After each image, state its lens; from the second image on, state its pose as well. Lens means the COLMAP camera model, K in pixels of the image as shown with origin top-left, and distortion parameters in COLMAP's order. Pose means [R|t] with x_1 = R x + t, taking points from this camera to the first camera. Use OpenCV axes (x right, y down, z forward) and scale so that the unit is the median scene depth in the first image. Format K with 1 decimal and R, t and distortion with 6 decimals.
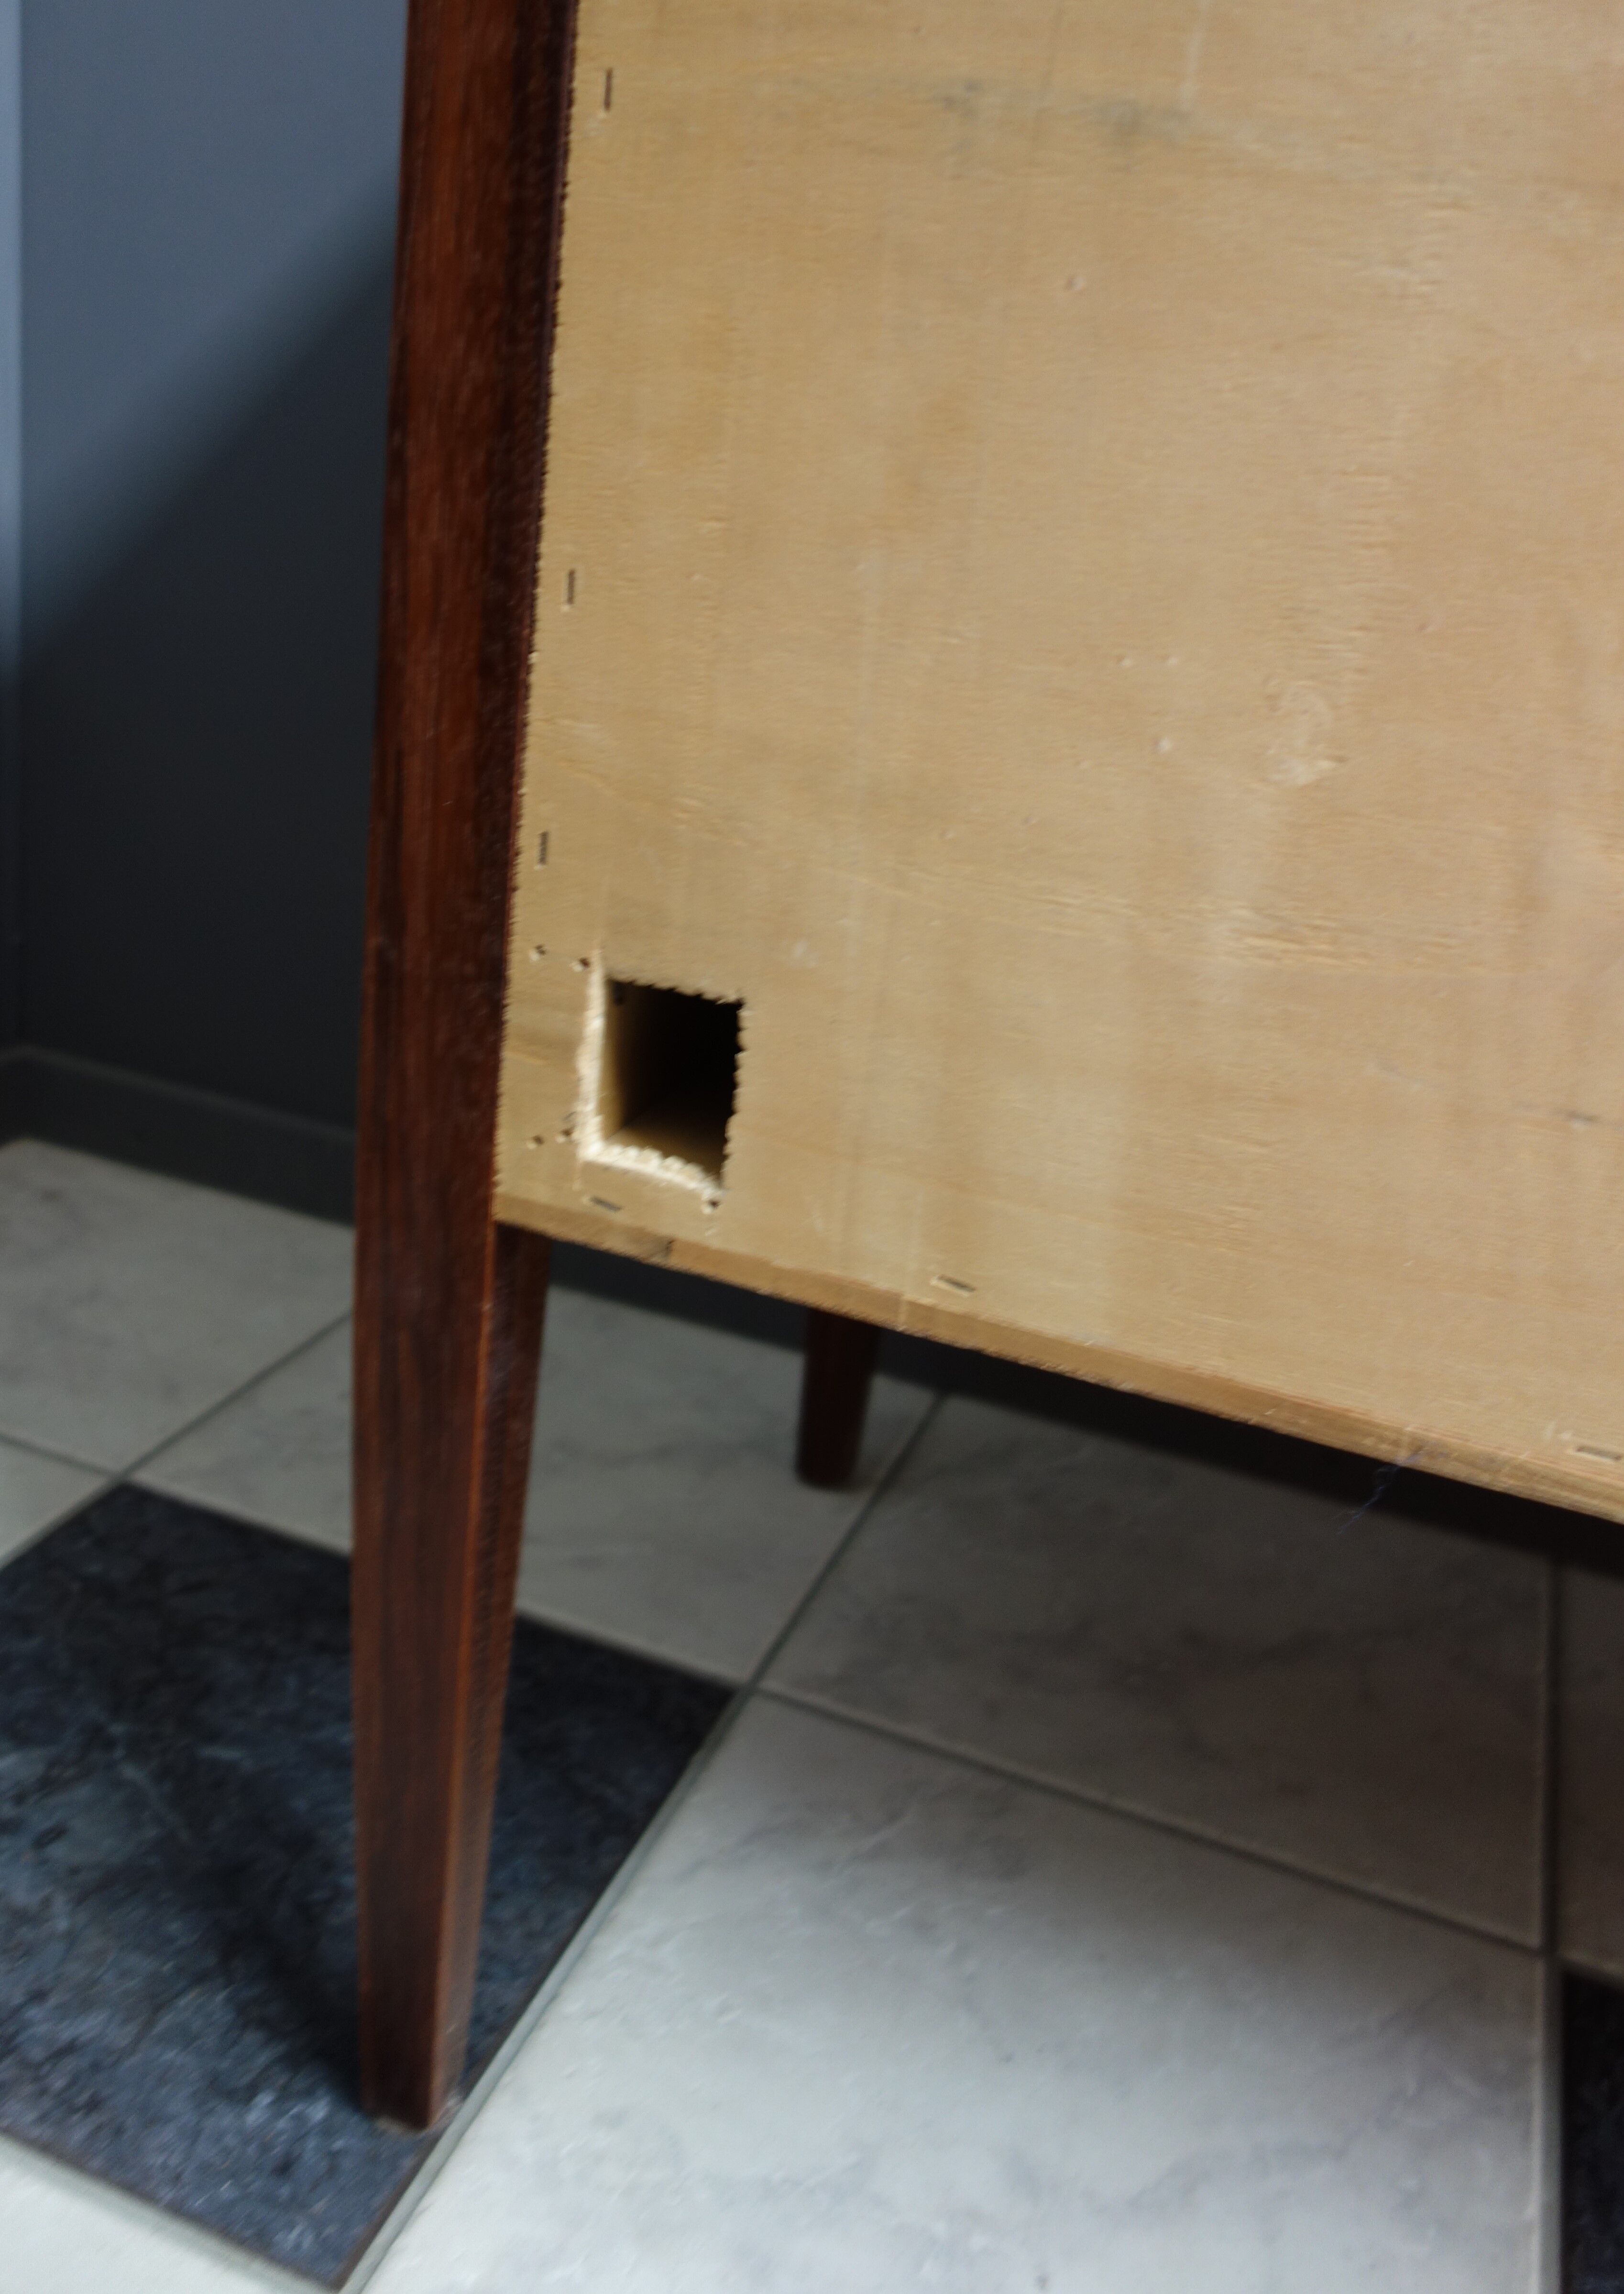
lens RADIAL K [[2104.0, 0, 749.8], [0, 2104.0, 962.5], [0, 0, 1]] dist [0.004658, 0.000000]
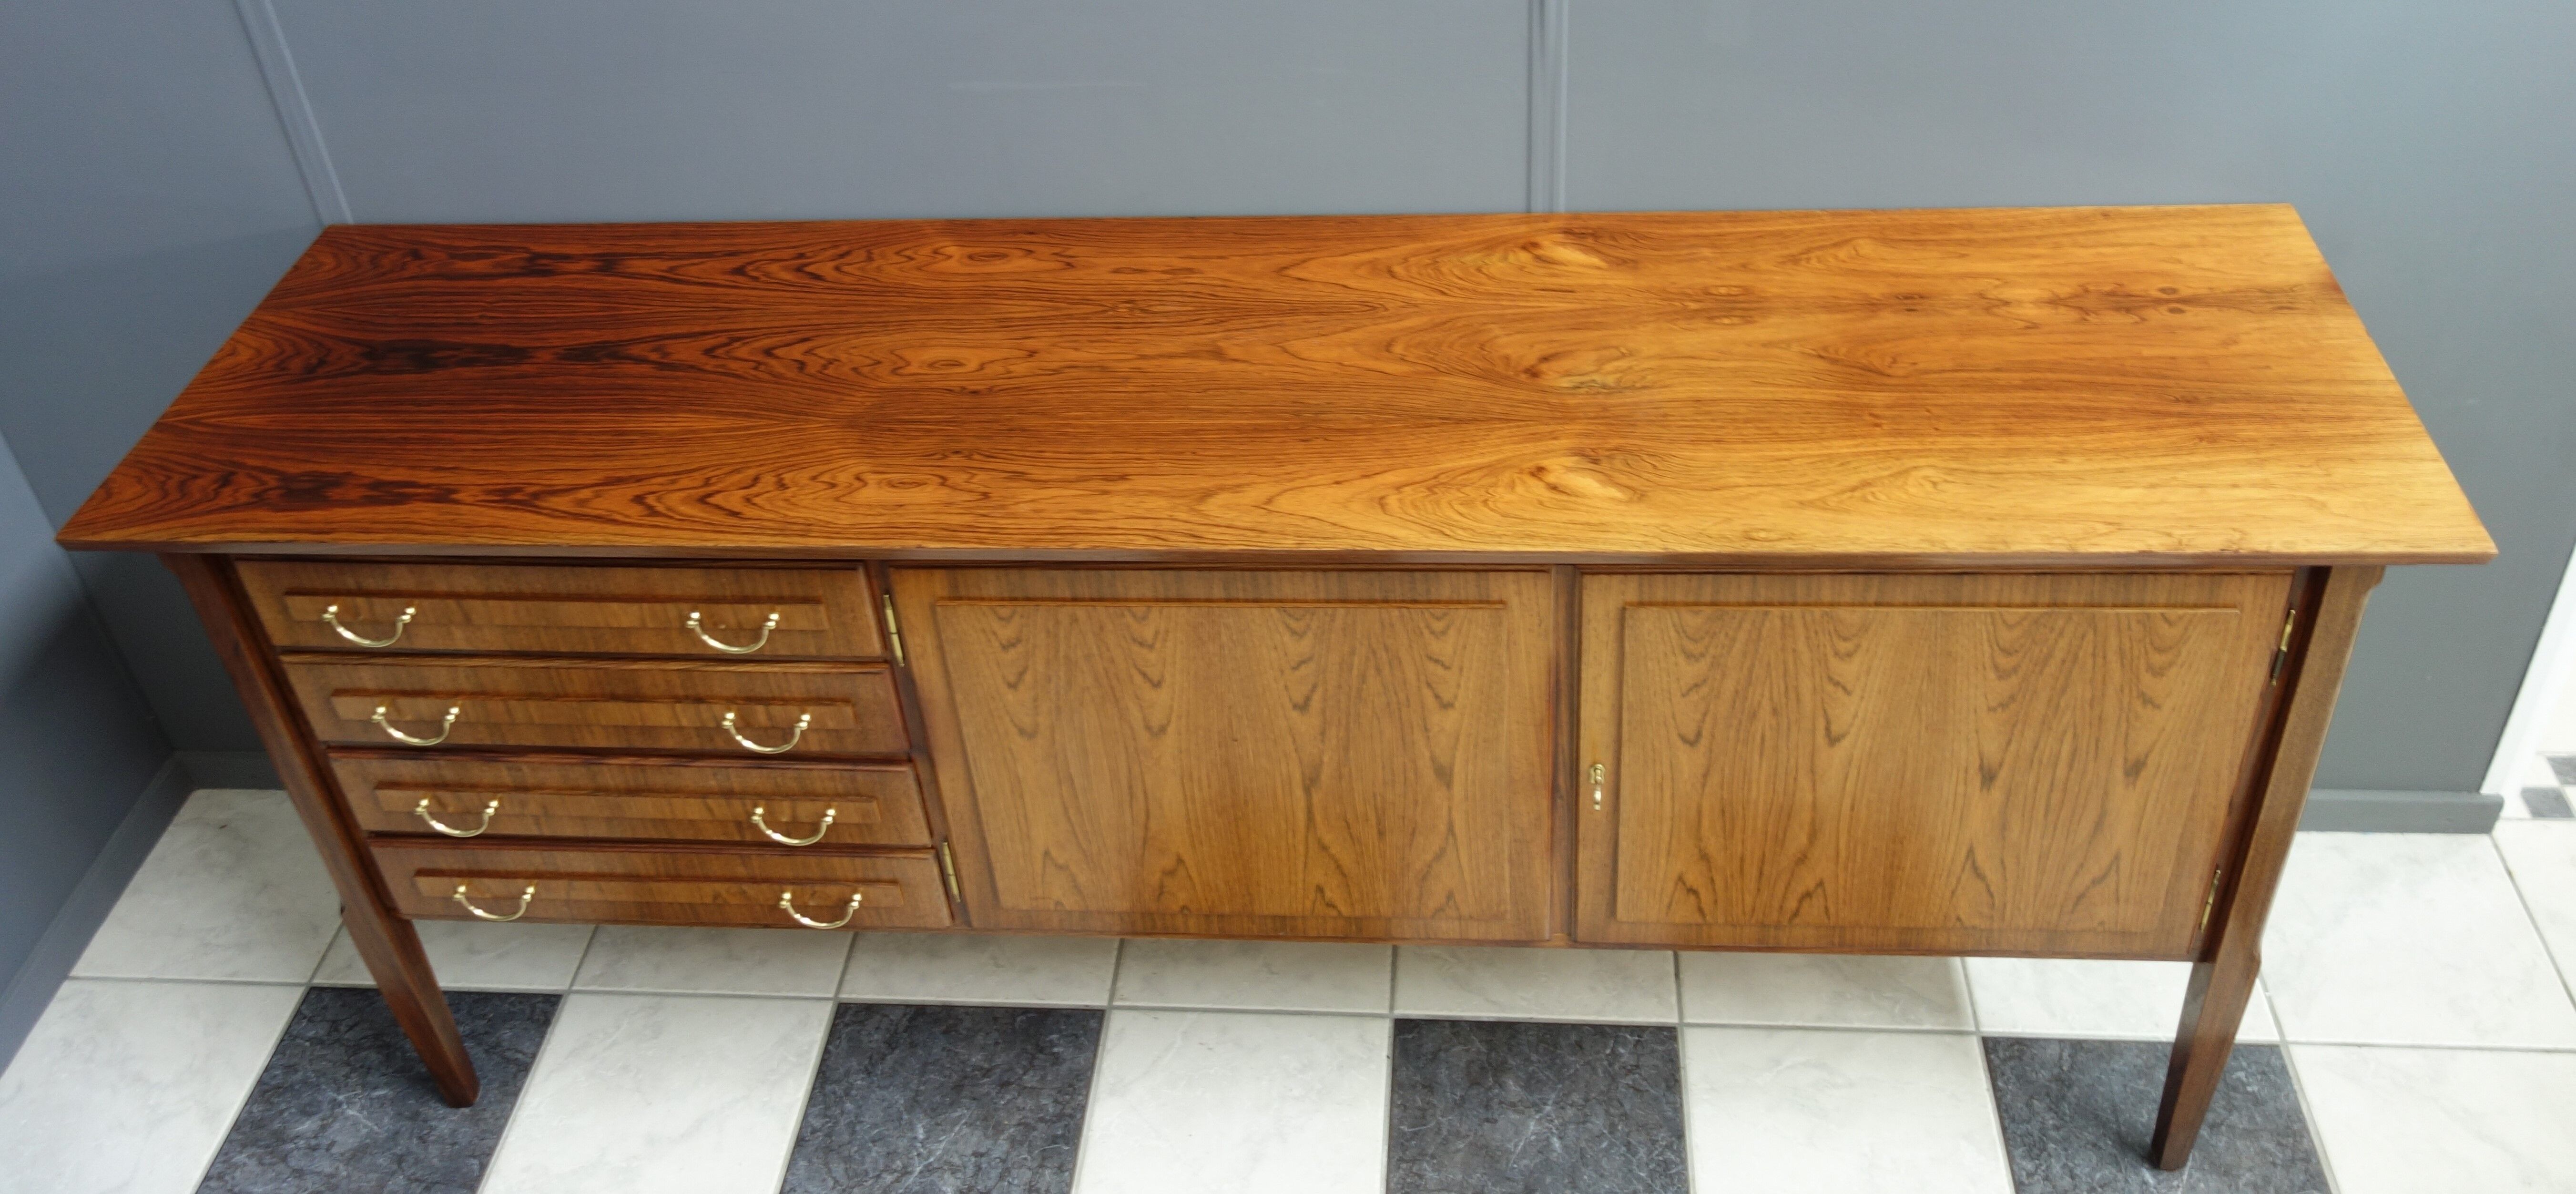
lens RADIAL K [[2046.0, 0, 1301.2], [0, 2046.0, 337.2], [0, 0, 1]] dist [0.011096, -0.014085]
pose [[0.942573, -0.299557, 0.147719, 1.023408], [0.236068, 0.910379, 0.339825, -1.501025], [-0.236278, -0.285439, 0.928815, -1.984045]]
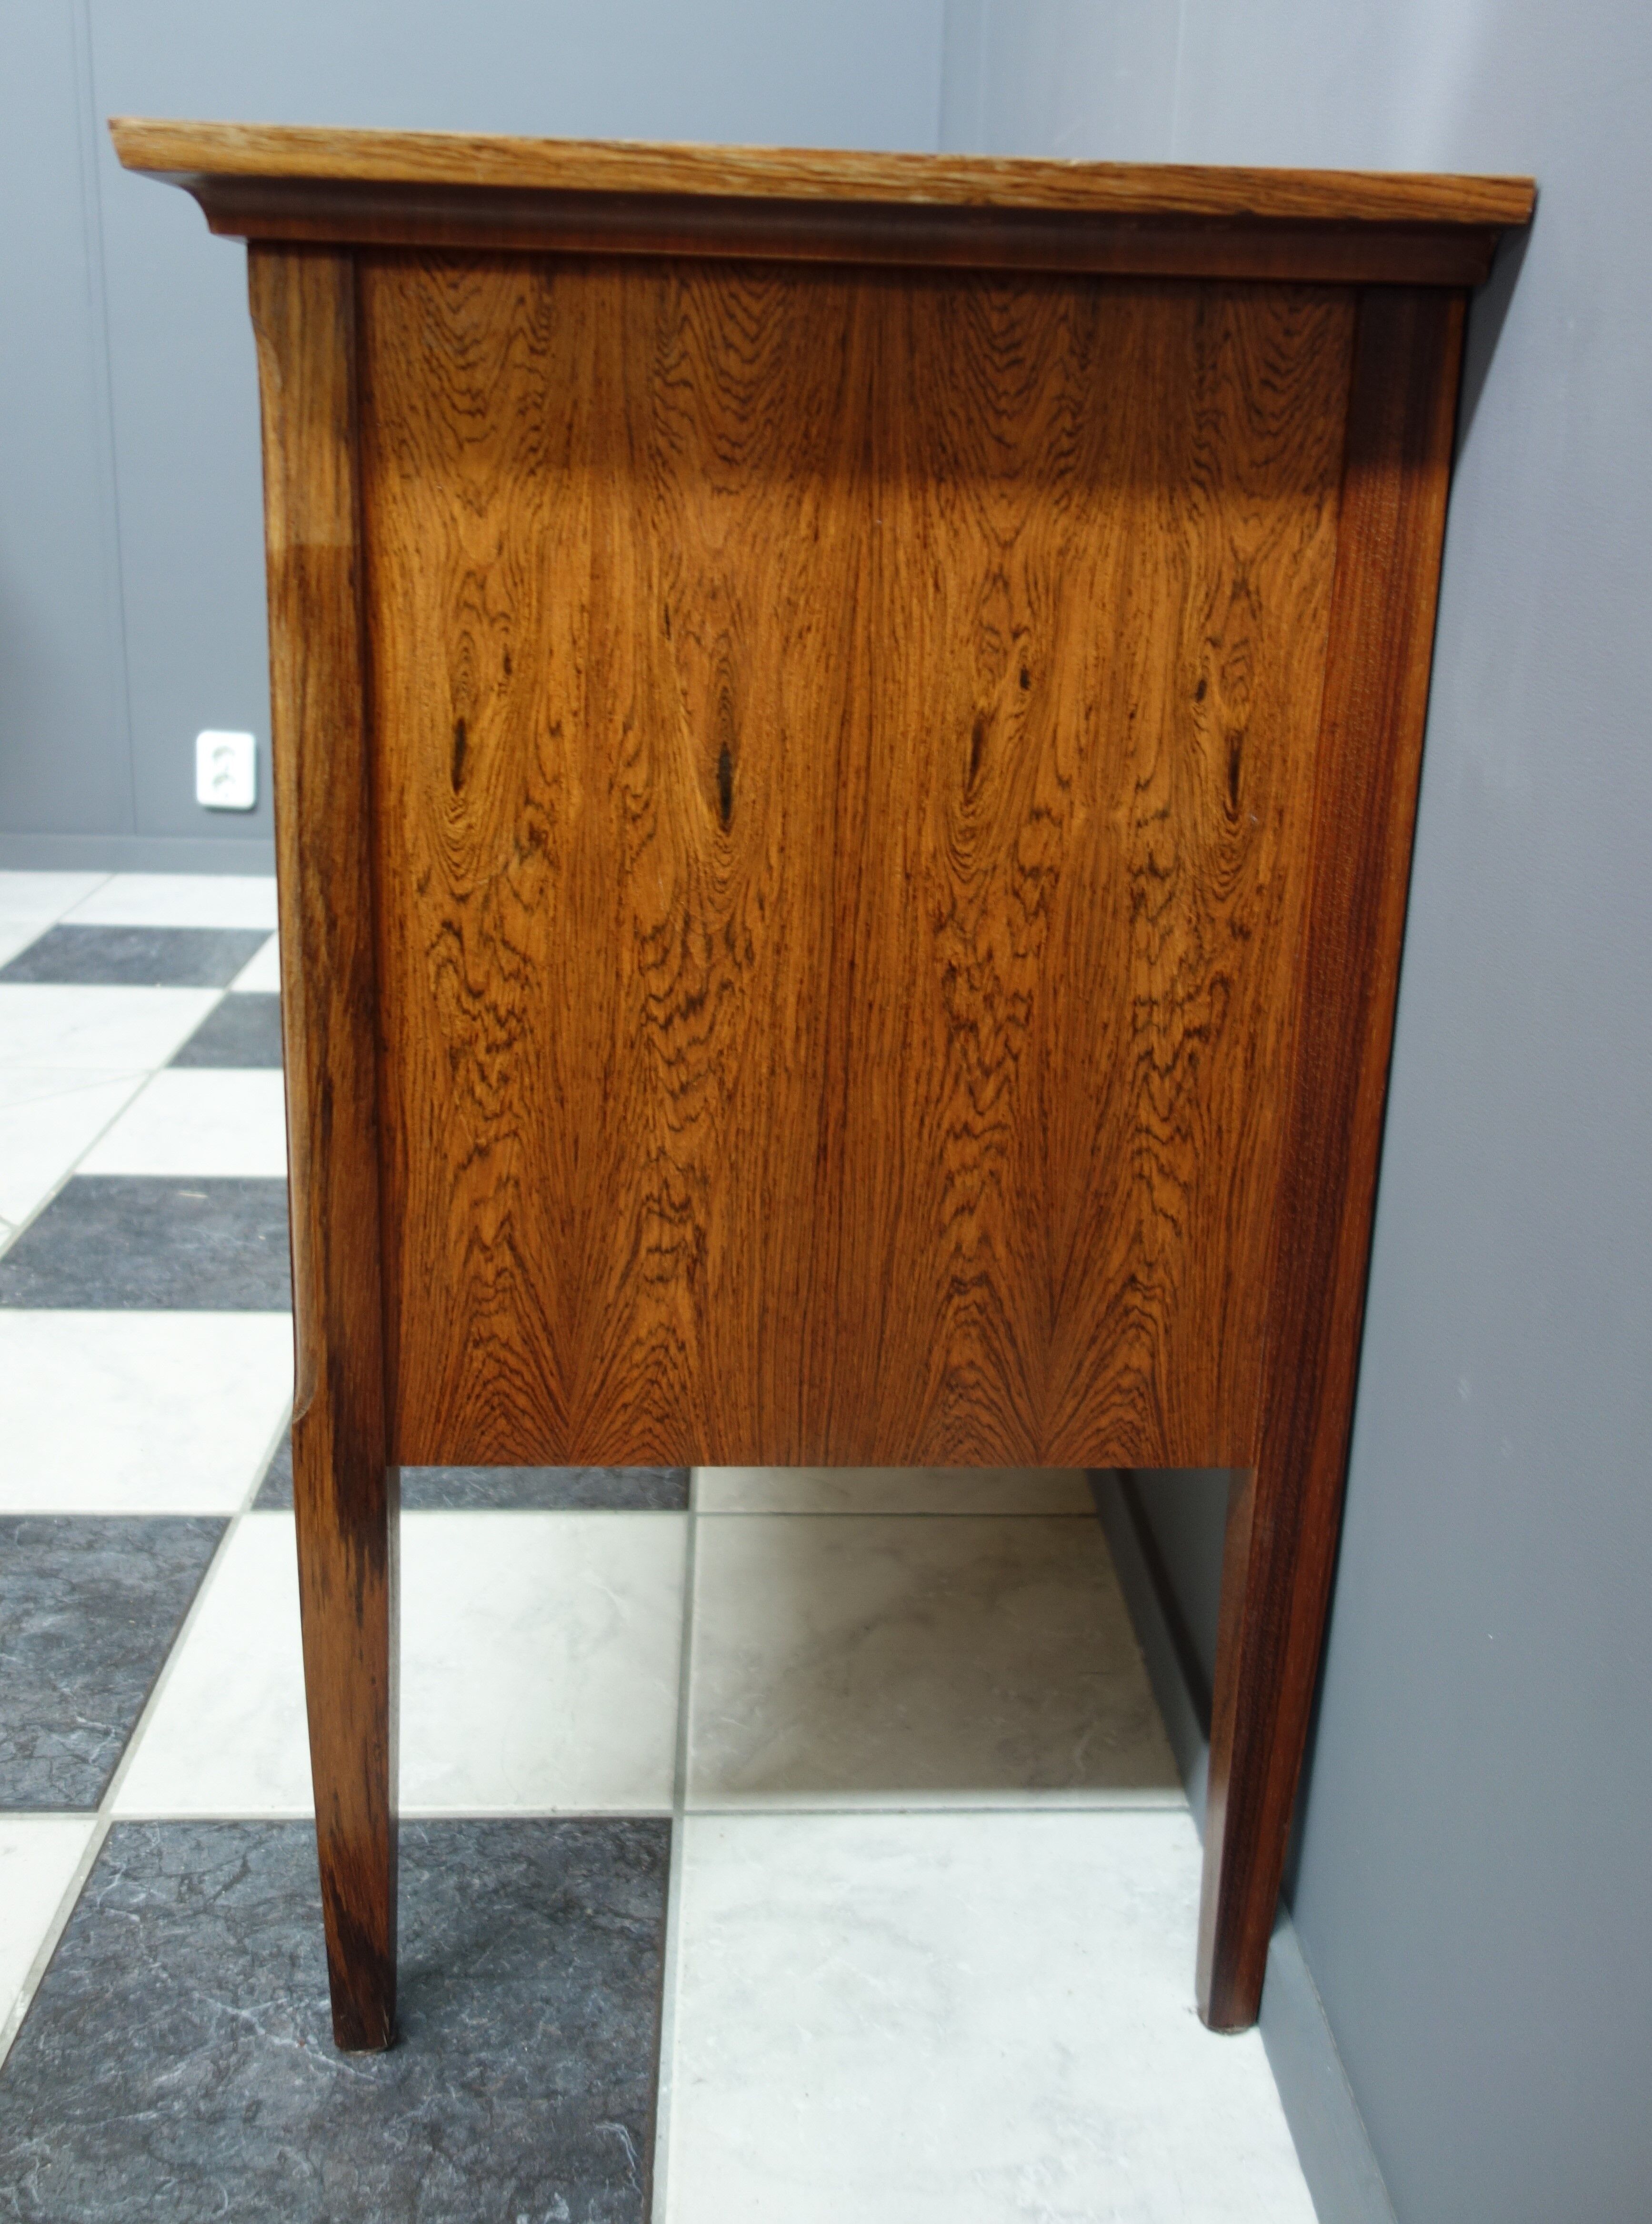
lens RADIAL K [[2044.8, 0, 870.7], [0, 2044.8, 935.5], [0, 0, 1]] dist [0.005173, 0.000000]
pose [[0.423966, 0.150523, -0.893082, 3.736673], [-0.252288, 0.966689, 0.043162, 0.088344], [0.869830, 0.207015, 0.447818, -0.257046]]
